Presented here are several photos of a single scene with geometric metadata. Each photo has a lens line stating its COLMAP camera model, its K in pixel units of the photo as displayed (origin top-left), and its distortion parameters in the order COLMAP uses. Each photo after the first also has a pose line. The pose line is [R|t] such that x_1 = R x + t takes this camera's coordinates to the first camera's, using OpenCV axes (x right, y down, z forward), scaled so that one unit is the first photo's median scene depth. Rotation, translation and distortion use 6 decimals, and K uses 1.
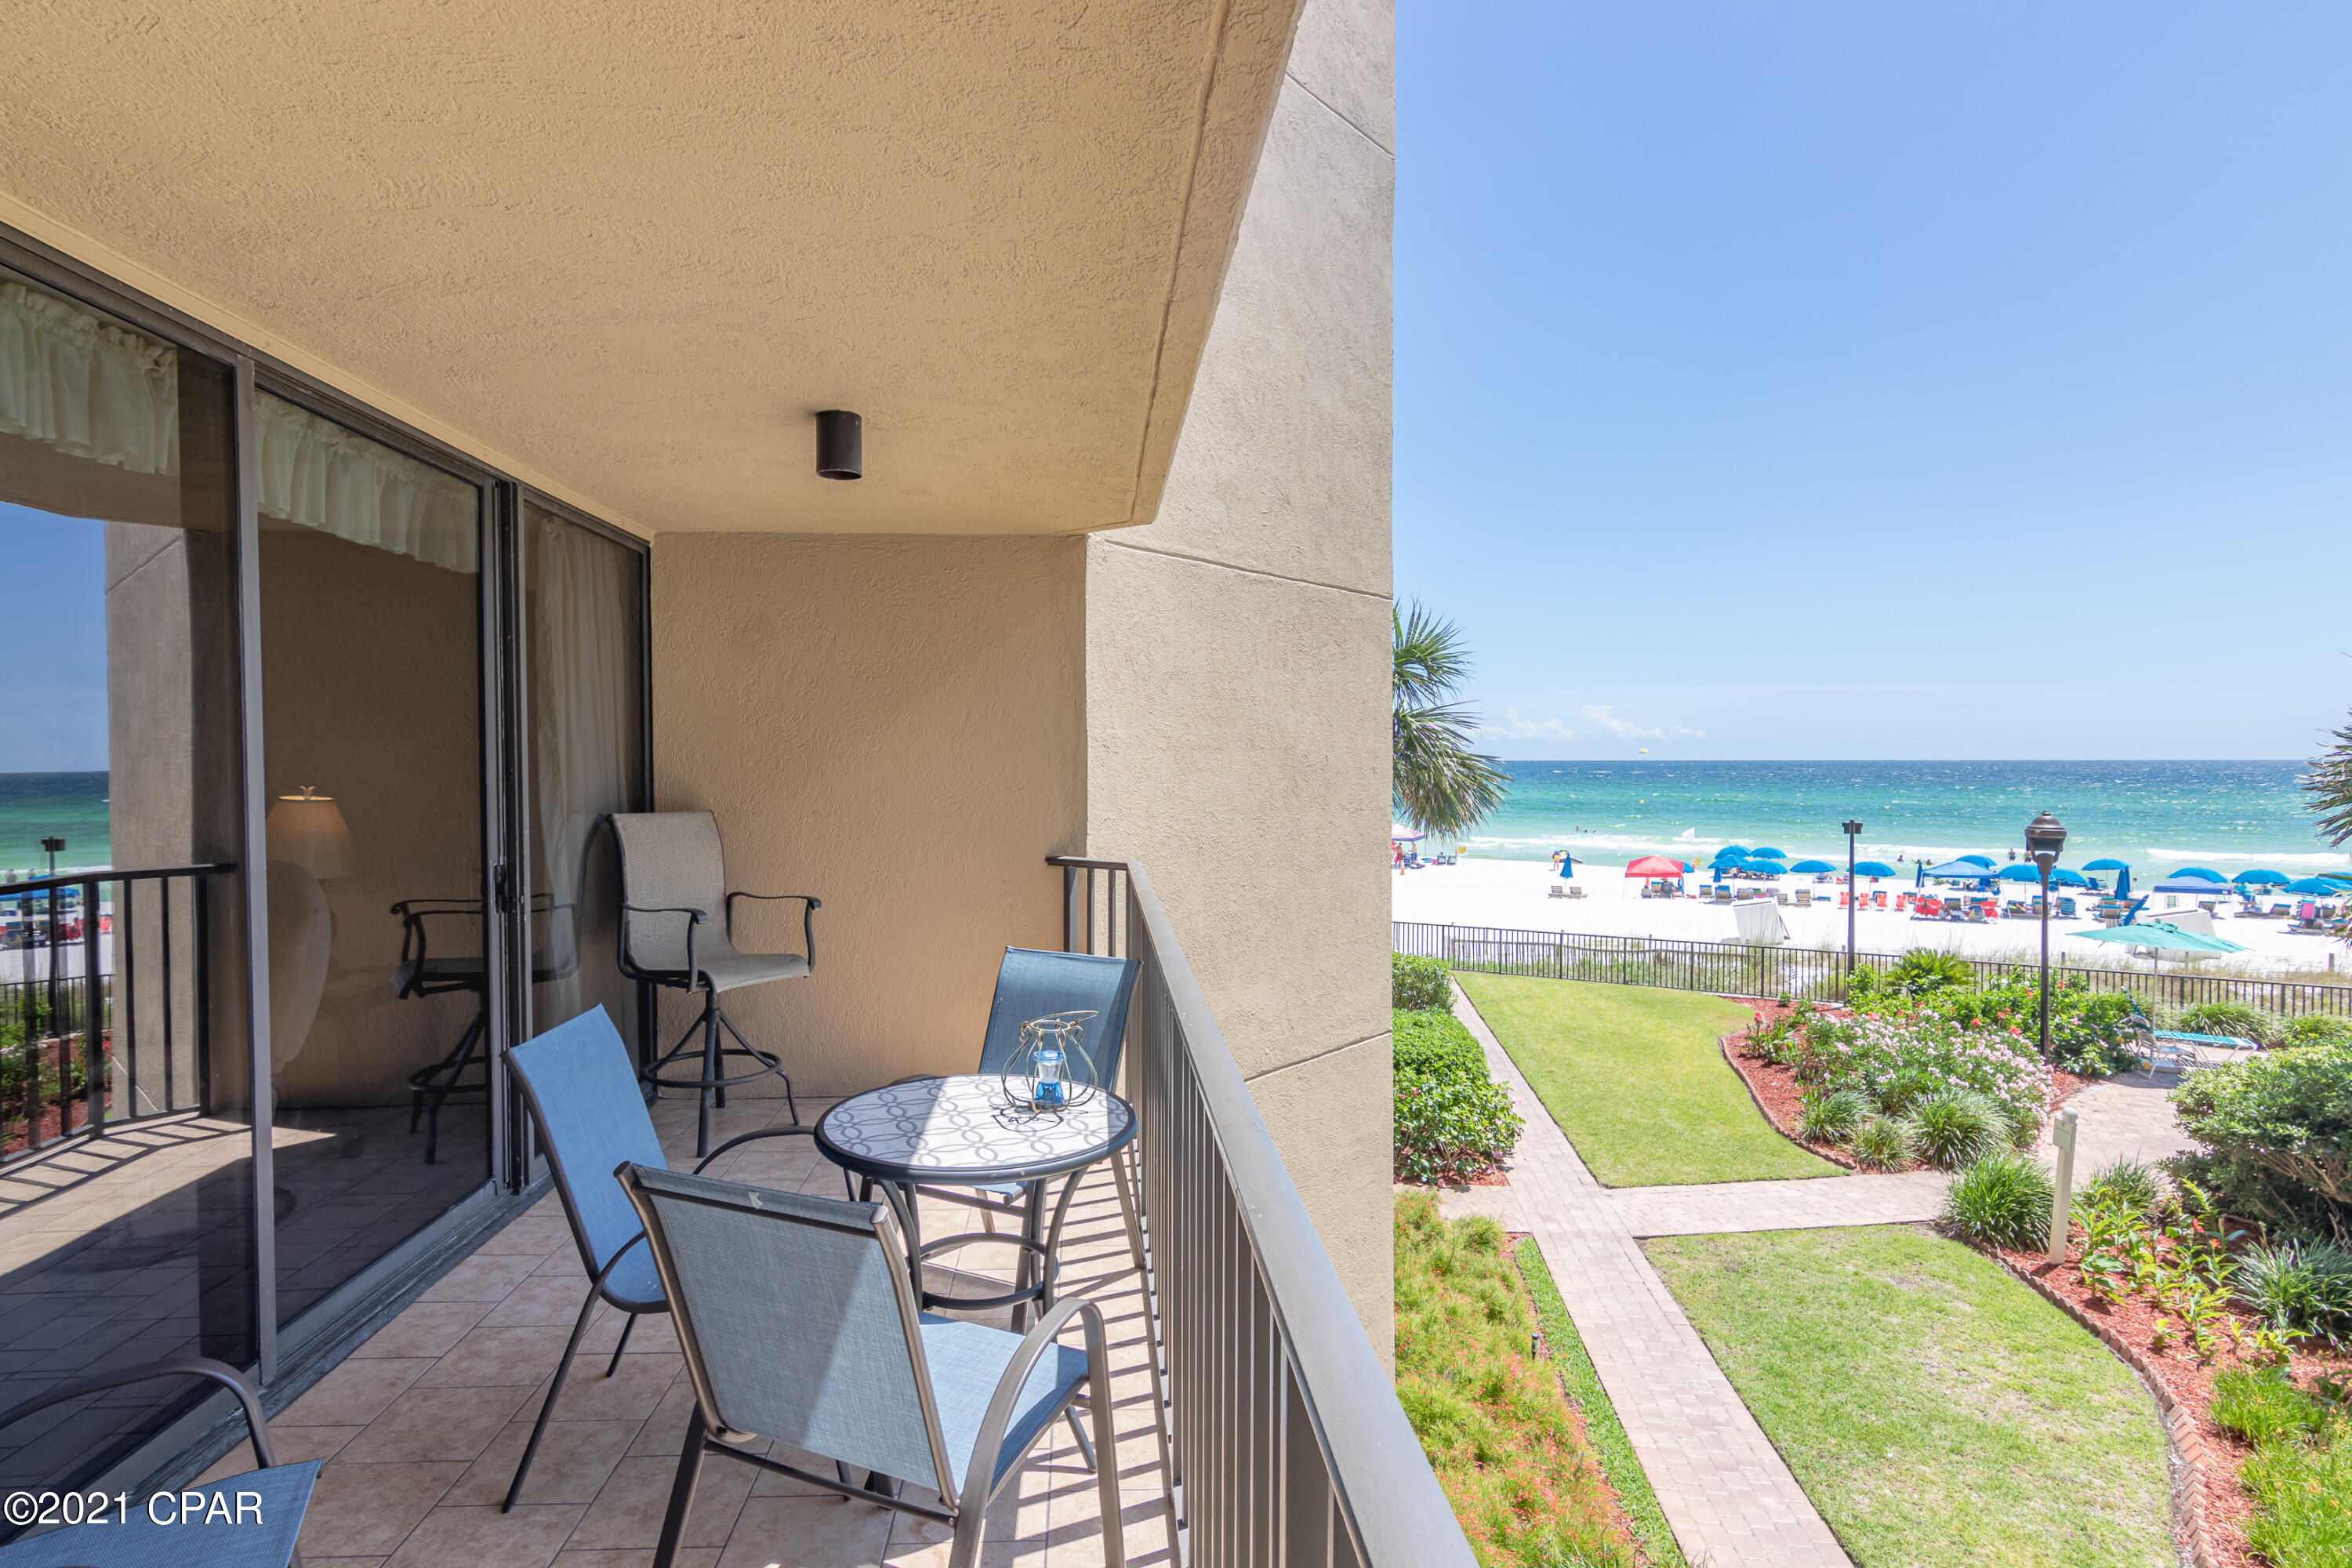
lens RADIAL K [[1202.4, 0, 1159.3], [0, 1202.4, 782.1], [0, 0, 1]] dist [-0.009794, 0.004324]
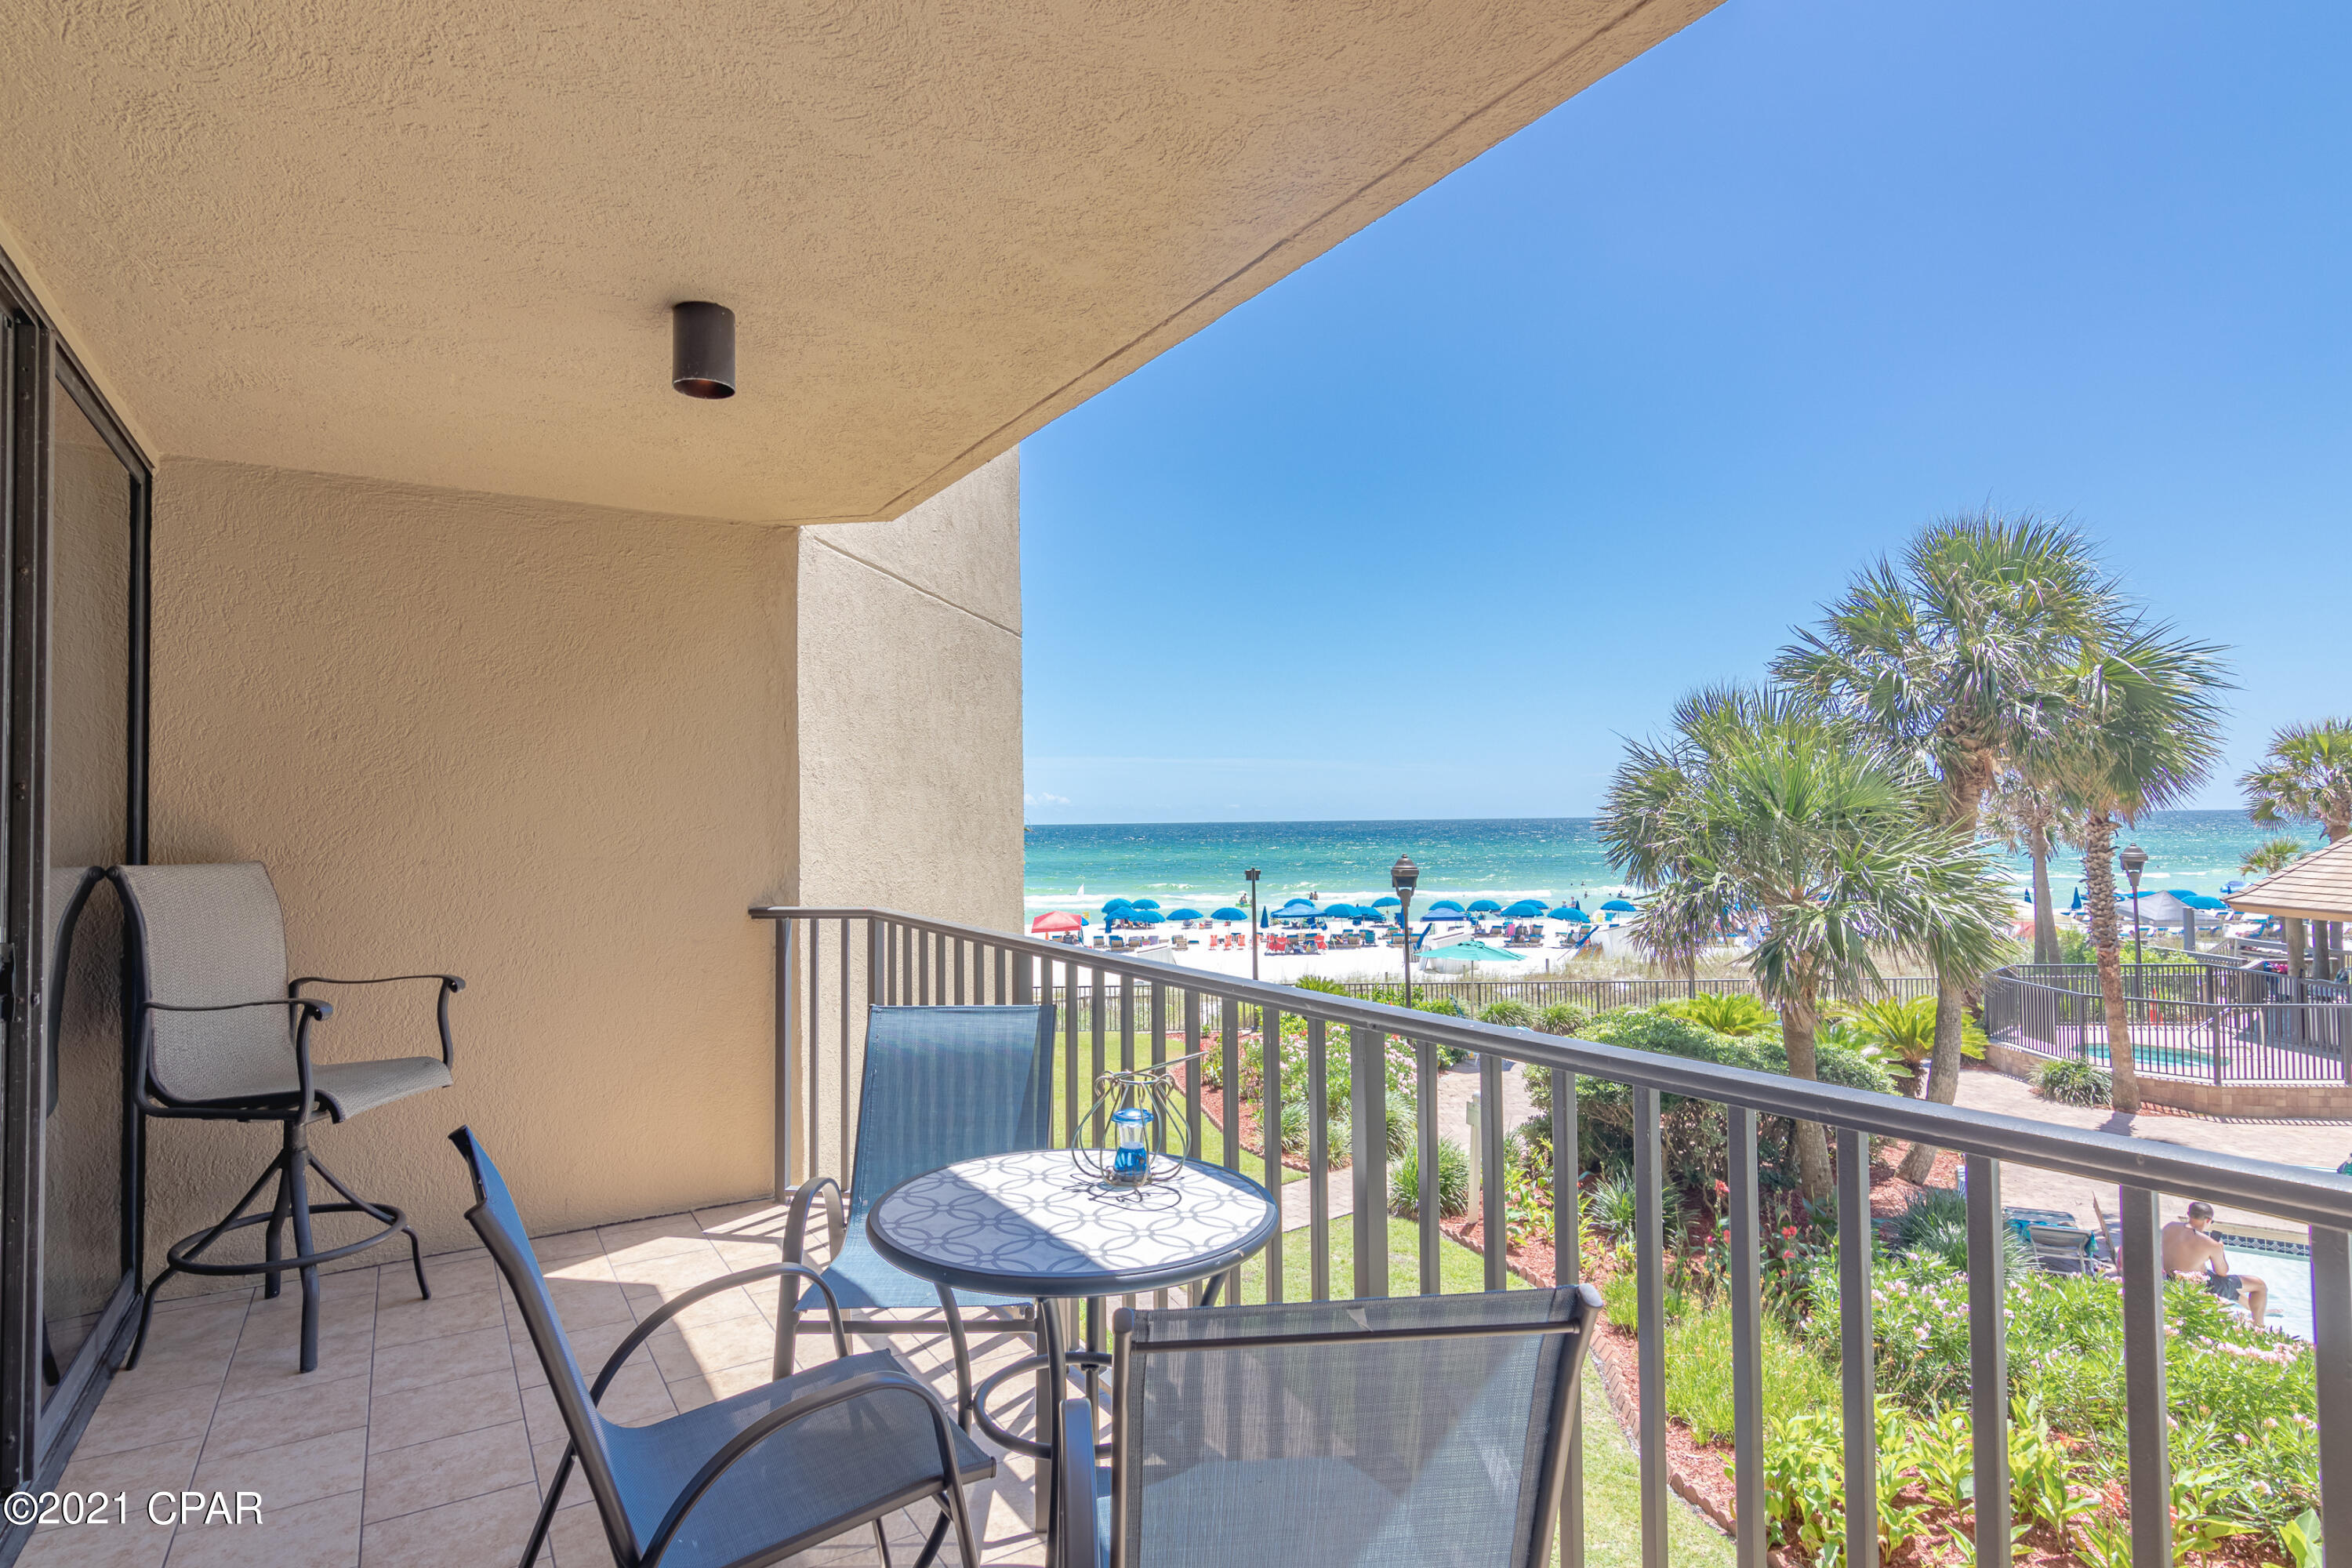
lens RADIAL K [[1202.4, 0, 1170.1], [0, 1202.4, 784.5], [0, 0, 1]] dist [-0.009794, 0.004324]
pose [[0.876875, 0.003705, 0.480703, -0.105697], [0.021614, 0.998655, -0.047124, 0.009874], [-0.480232, 0.051712, 0.875616, 0.060350]]
